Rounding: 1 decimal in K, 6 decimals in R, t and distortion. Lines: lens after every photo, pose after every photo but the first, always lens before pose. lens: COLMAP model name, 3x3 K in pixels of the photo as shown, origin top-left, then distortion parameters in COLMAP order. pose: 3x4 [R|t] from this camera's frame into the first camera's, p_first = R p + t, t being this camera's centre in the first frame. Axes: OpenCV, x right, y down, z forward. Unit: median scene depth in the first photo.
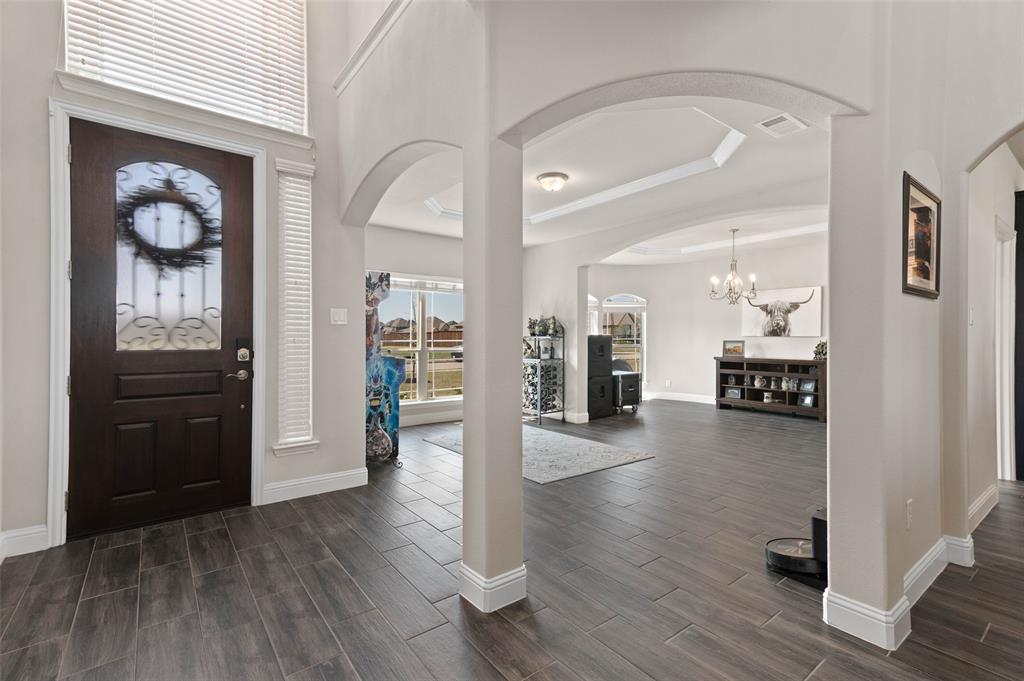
lens RADIAL K [[463.8, 0, 504.3], [0, 463.8, 336.5], [0, 0, 1]] dist [0.025244, 0.000220]
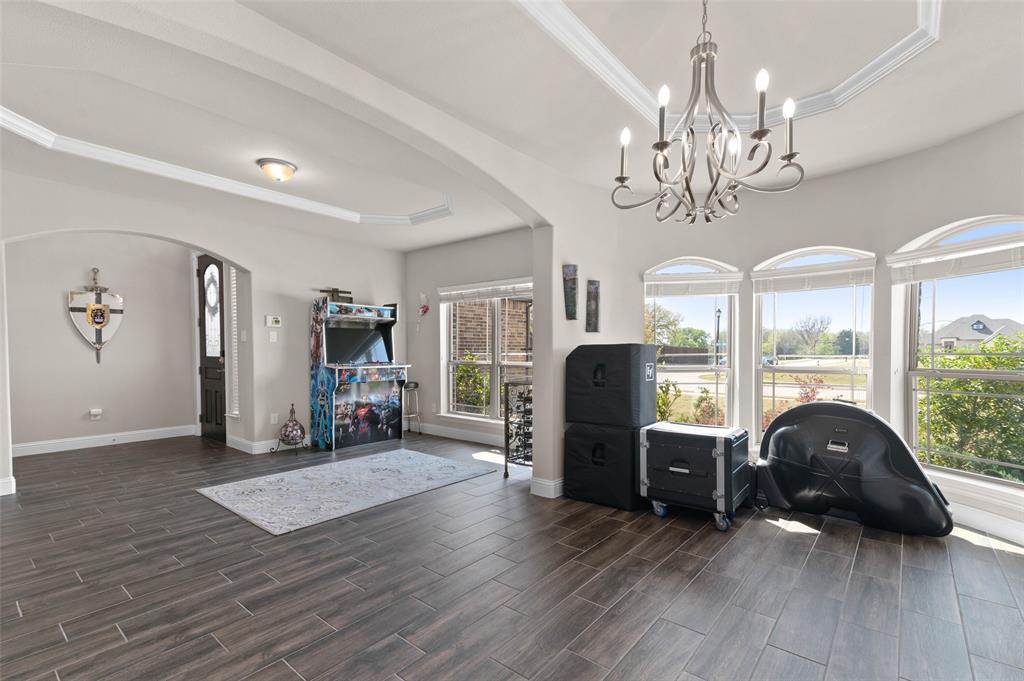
lens RADIAL K [[463.8, 0, 514.6], [0, 463.8, 350.4], [0, 0, 1]] dist [0.025244, 0.000220]
pose [[0.232221, -0.006568, -0.972641, 1.501570], [0.002215, 0.999978, -0.006223, 0.017861], [0.972661, -0.000709, 0.232230, 1.727372]]
